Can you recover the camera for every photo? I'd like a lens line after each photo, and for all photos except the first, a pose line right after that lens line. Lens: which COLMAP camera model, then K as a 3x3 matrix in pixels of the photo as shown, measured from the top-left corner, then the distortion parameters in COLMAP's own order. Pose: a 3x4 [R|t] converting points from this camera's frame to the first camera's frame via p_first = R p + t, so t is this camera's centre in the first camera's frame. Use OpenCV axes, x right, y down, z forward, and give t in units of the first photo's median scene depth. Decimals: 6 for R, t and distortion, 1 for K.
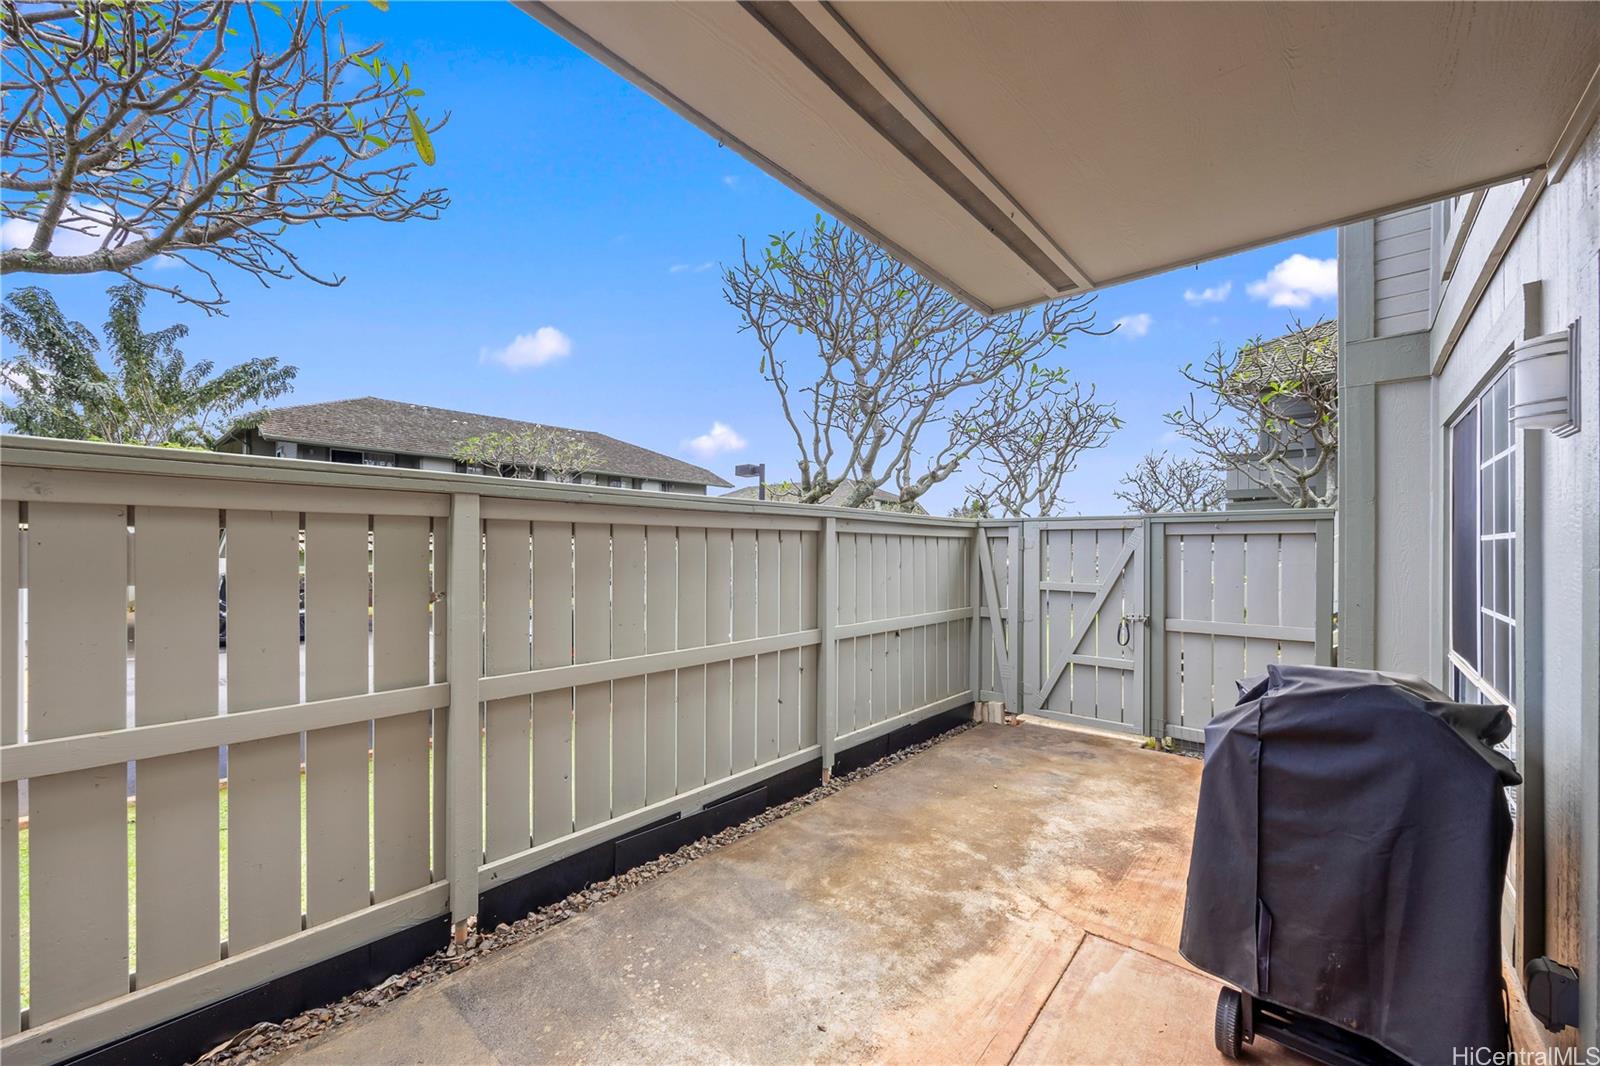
lens RADIAL K [[625.1, 0, 792.9], [0, 625.1, 548.9], [0, 0, 1]] dist [-0.000581, 0.000024]
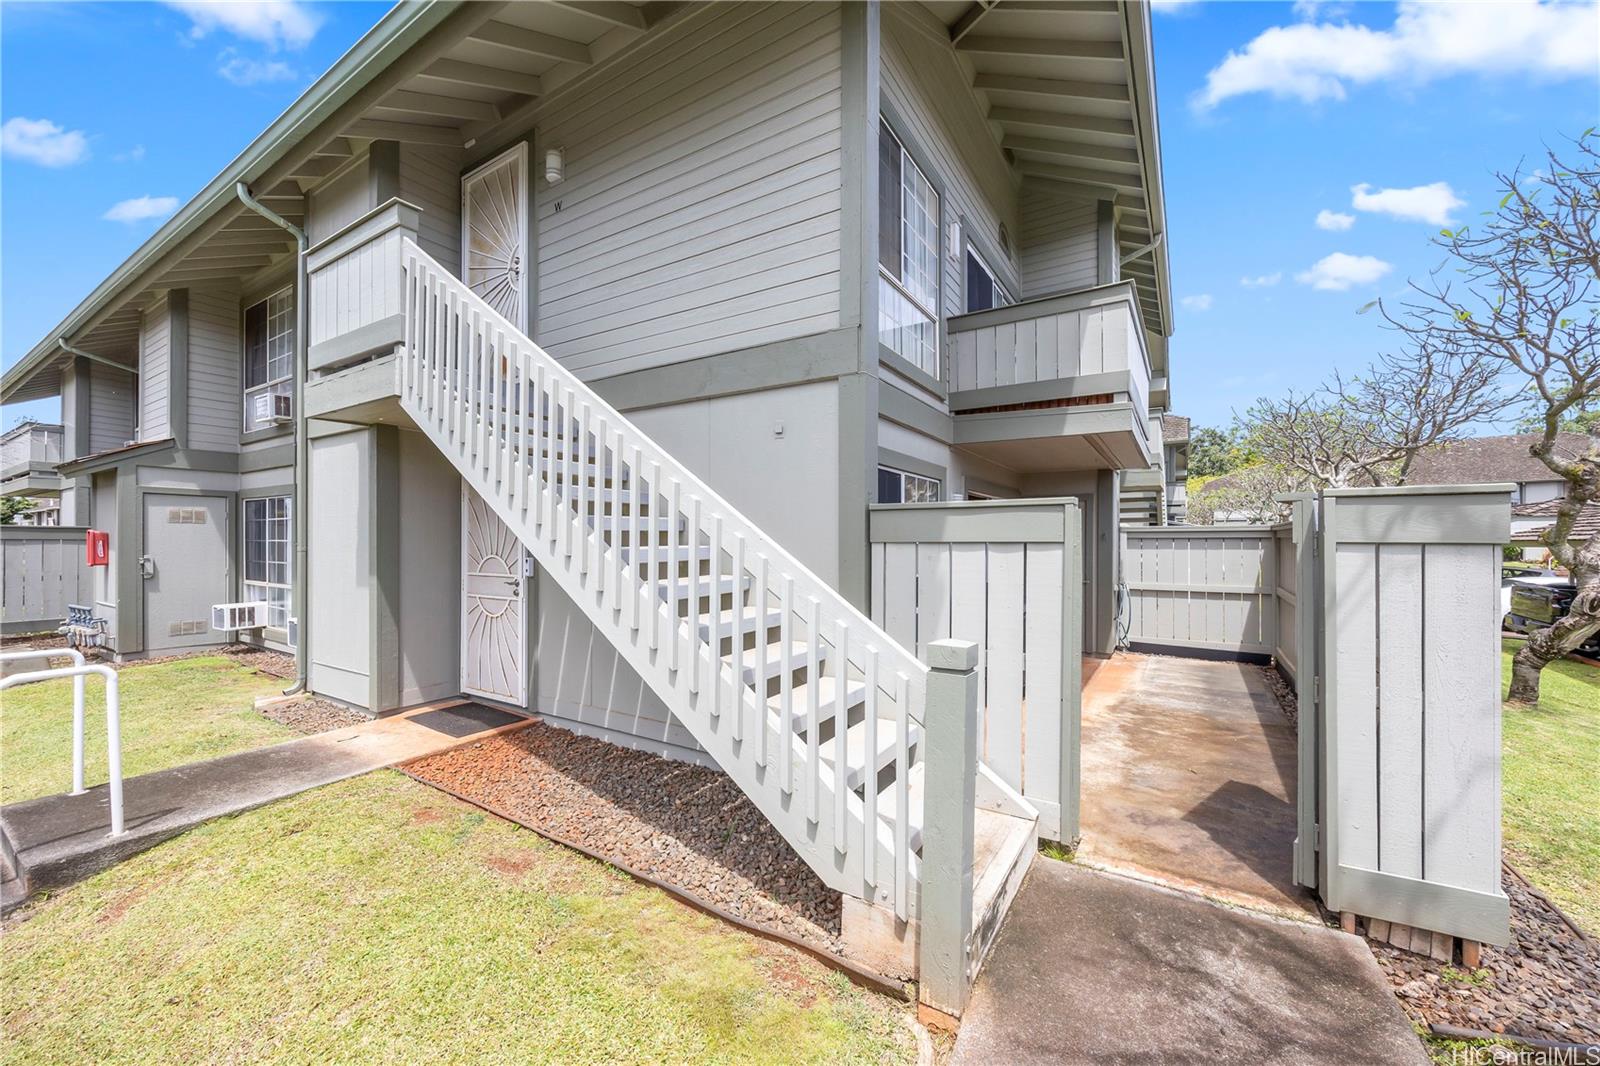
lens RADIAL K [[616.1, 0, 793.5], [0, 616.1, 545.5], [0, 0, 1]] dist [-0.002021, -0.000136]
pose [[-0.988631, -0.003374, -0.150324, 1.567777], [-0.003854, 0.999988, 0.002904, -0.012113], [0.150312, 0.003451, -0.988633, 2.619365]]
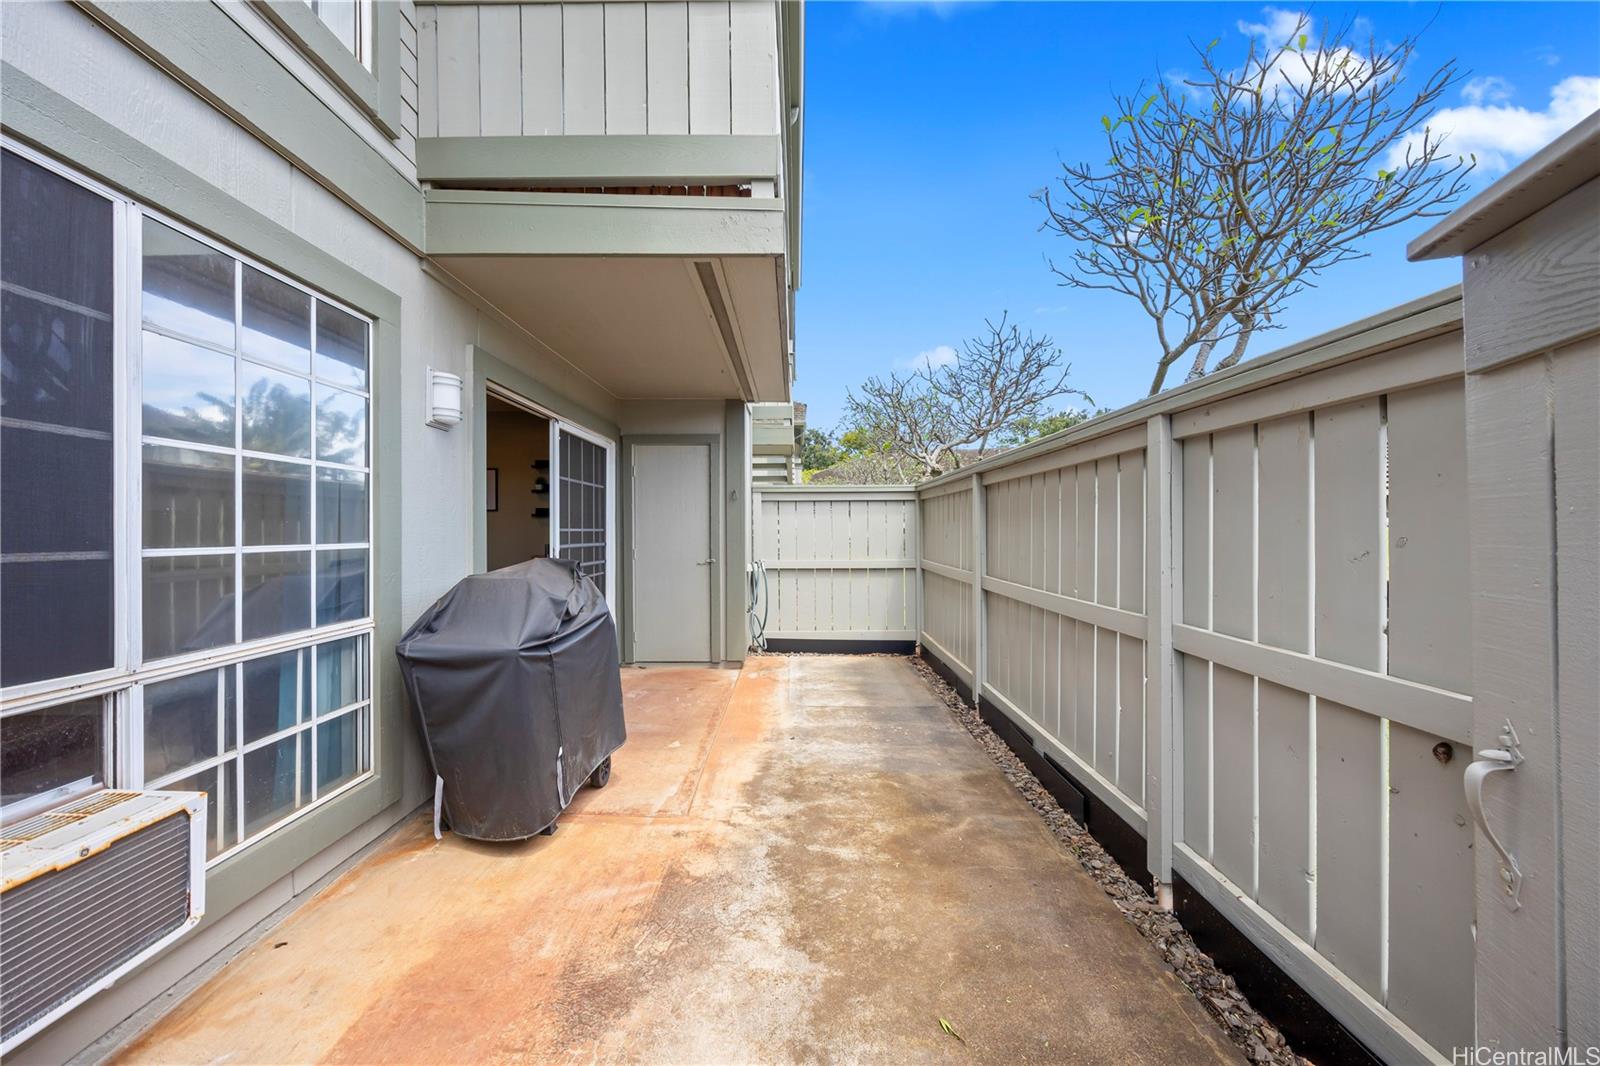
lens RADIAL K [[620.8, 0, 793.9], [0, 620.8, 531.4], [0, 0, 1]] dist [-0.001722, 0.000259]
pose [[-0.754331, 0.001064, -0.656494, 0.901559], [0.002737, 0.999995, -0.001525, 0.070102], [0.656489, -0.002947, -0.754330, 1.673714]]
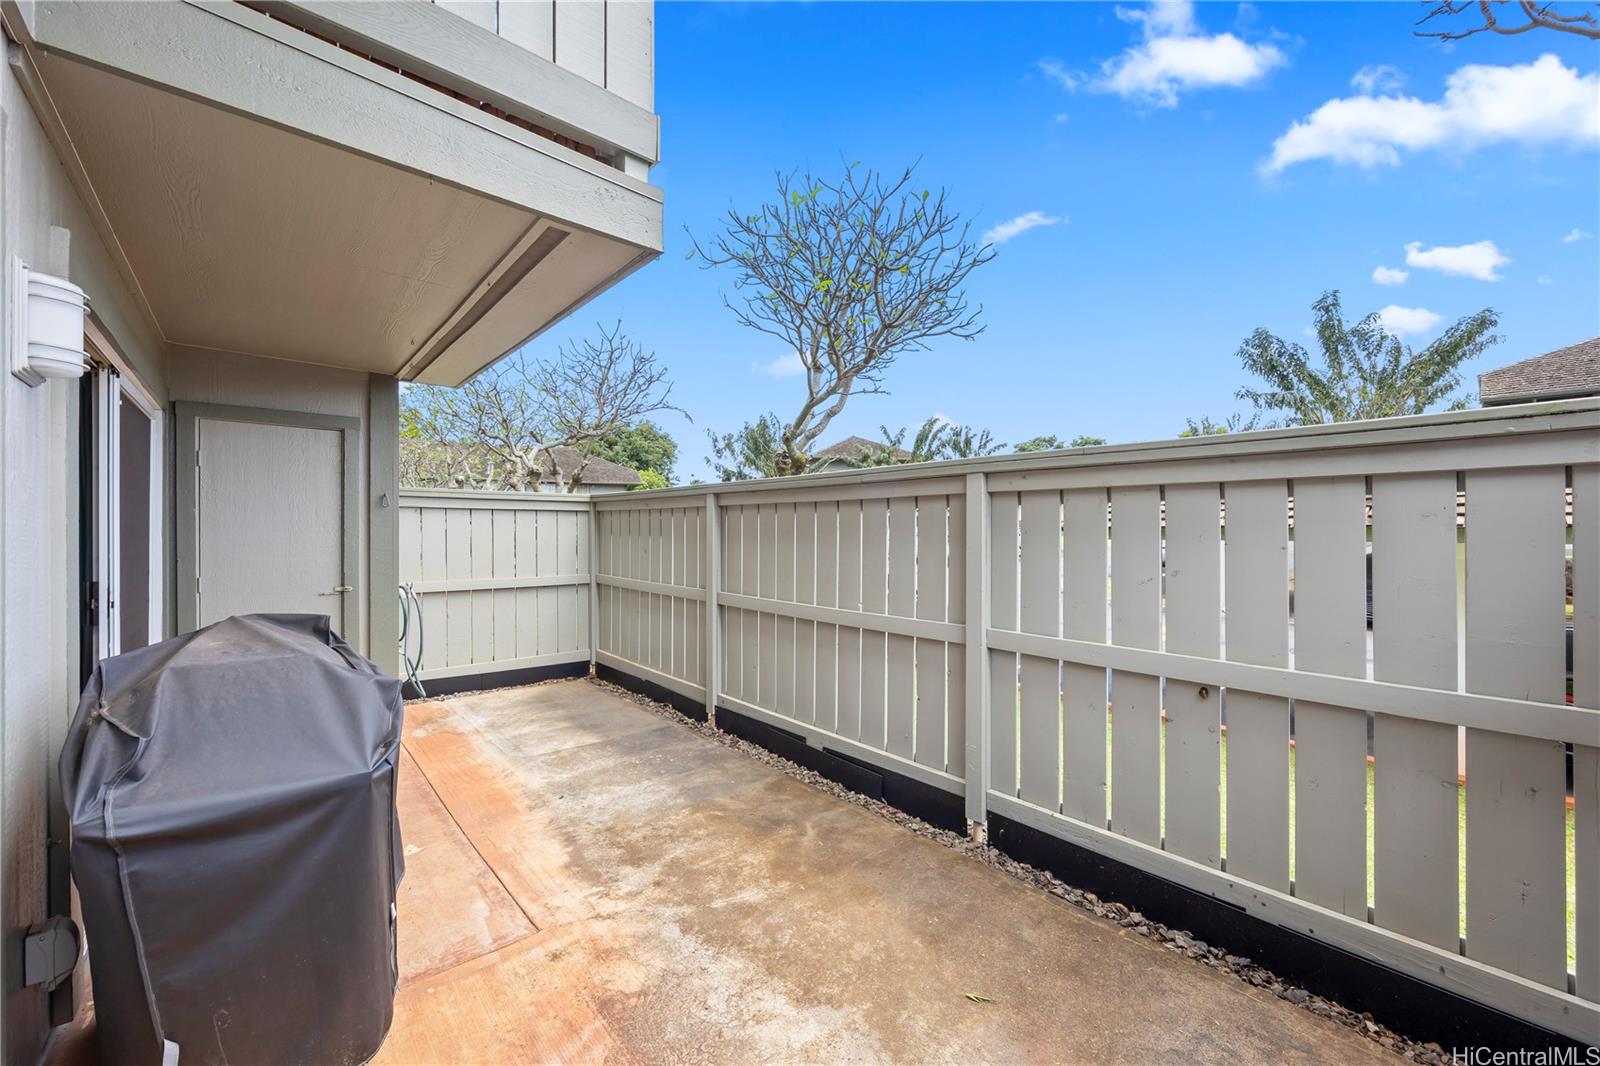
lens RADIAL K [[620.8, 0, 800.0], [0, 620.8, 533.0], [0, 0, 1]] dist [-0.003095, 0.000100]
pose [[-0.129508, 0.001637, -0.991577, 1.100170], [-0.000121, 0.999999, 0.001666, 0.025251], [0.991578, 0.000336, -0.129508, 1.247394]]
